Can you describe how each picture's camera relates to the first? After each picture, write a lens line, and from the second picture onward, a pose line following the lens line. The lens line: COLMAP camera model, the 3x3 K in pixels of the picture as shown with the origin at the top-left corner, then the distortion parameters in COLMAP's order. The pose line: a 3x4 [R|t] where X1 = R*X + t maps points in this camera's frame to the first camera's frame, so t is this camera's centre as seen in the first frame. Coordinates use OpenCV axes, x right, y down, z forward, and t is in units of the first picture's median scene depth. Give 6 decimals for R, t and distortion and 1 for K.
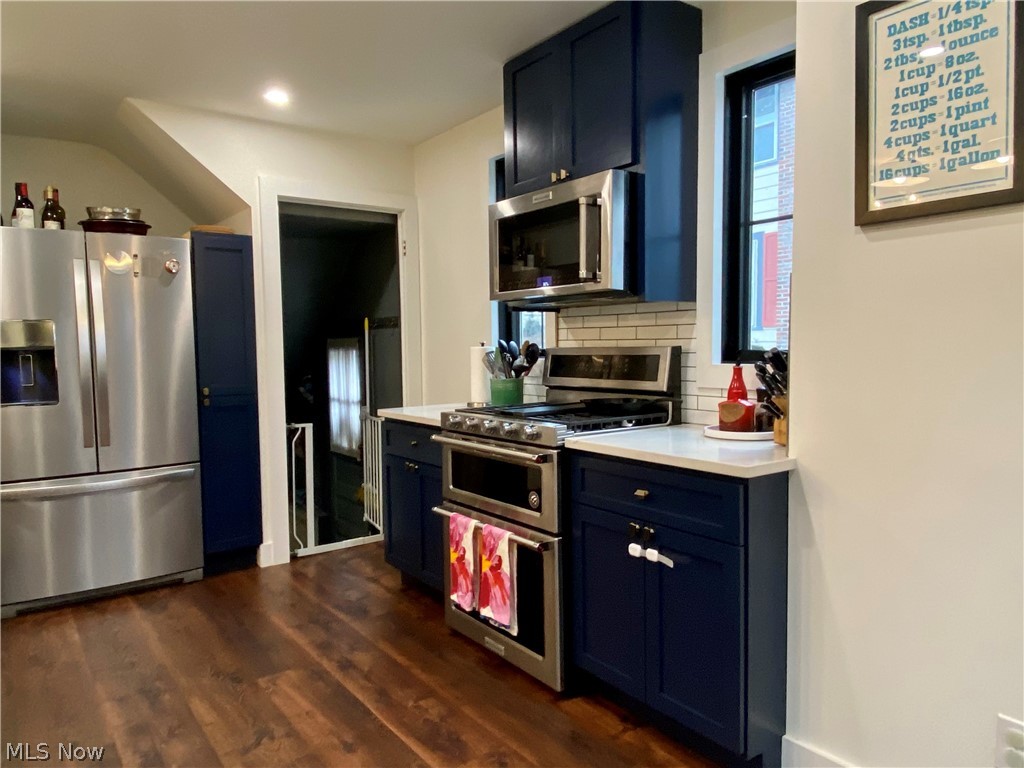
lens RADIAL K [[717.1, 0, 536.8], [0, 717.1, 384.1], [0, 0, 1]] dist [0.099545, -0.123145]
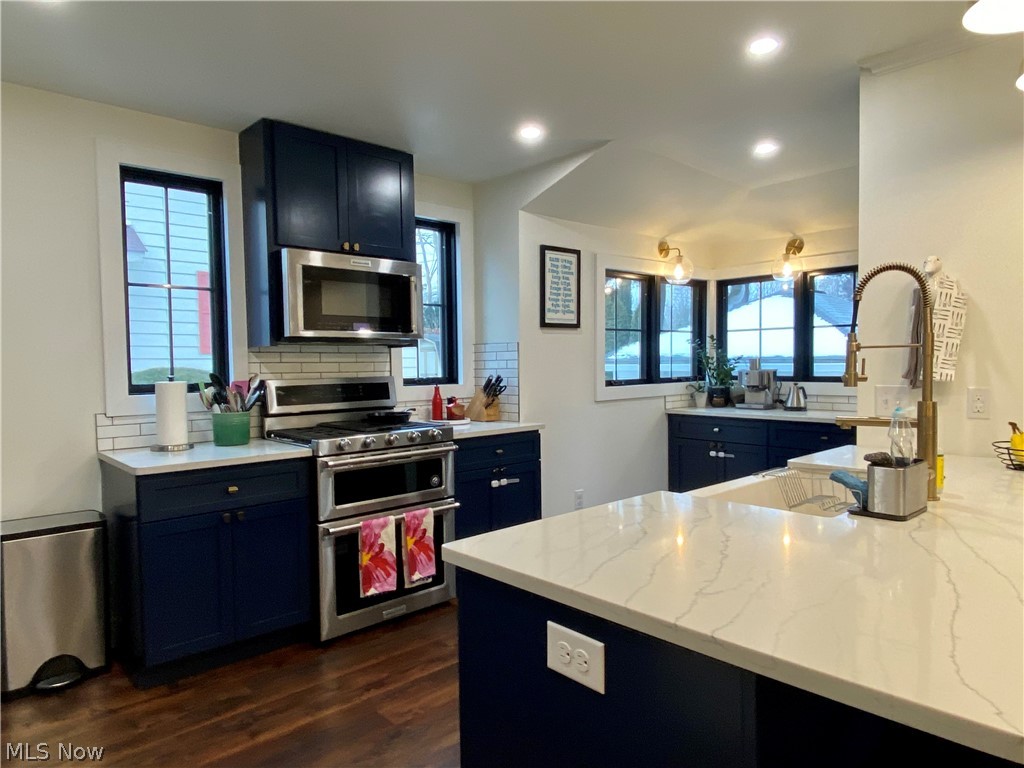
lens RADIAL K [[653.9, 0, 512.0], [0, 653.9, 384.0], [0, 0, 1]] dist [0.031803, -0.025142]
pose [[-0.100067, -0.019266, 0.994794, -1.241851], [0.072000, 0.997051, 0.026552, -0.054848], [-0.992372, 0.074283, -0.098385, 0.891745]]
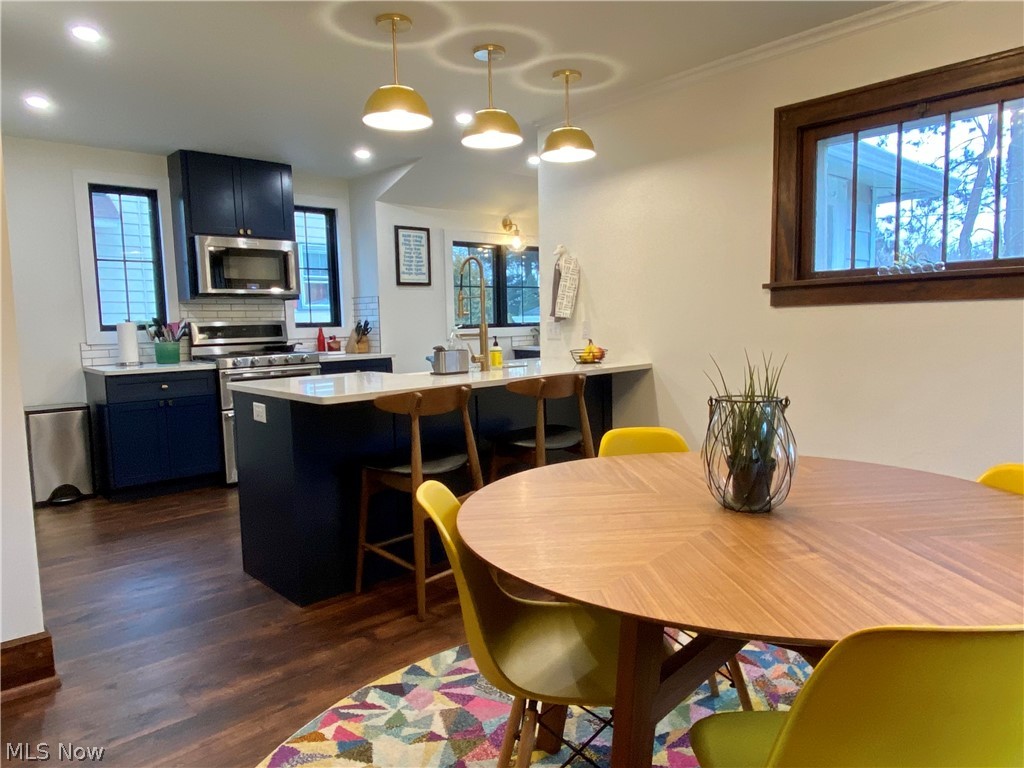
lens RADIAL K [[677.5, 0, 512.0], [0, 677.5, 384.0], [0, 0, 1]] dist [0.006083, -0.002863]
pose [[-0.098324, -0.080593, 0.991886, -1.978493], [0.078467, 0.992984, 0.088461, 0.012202], [-0.992056, 0.086528, -0.091310, 0.517181]]
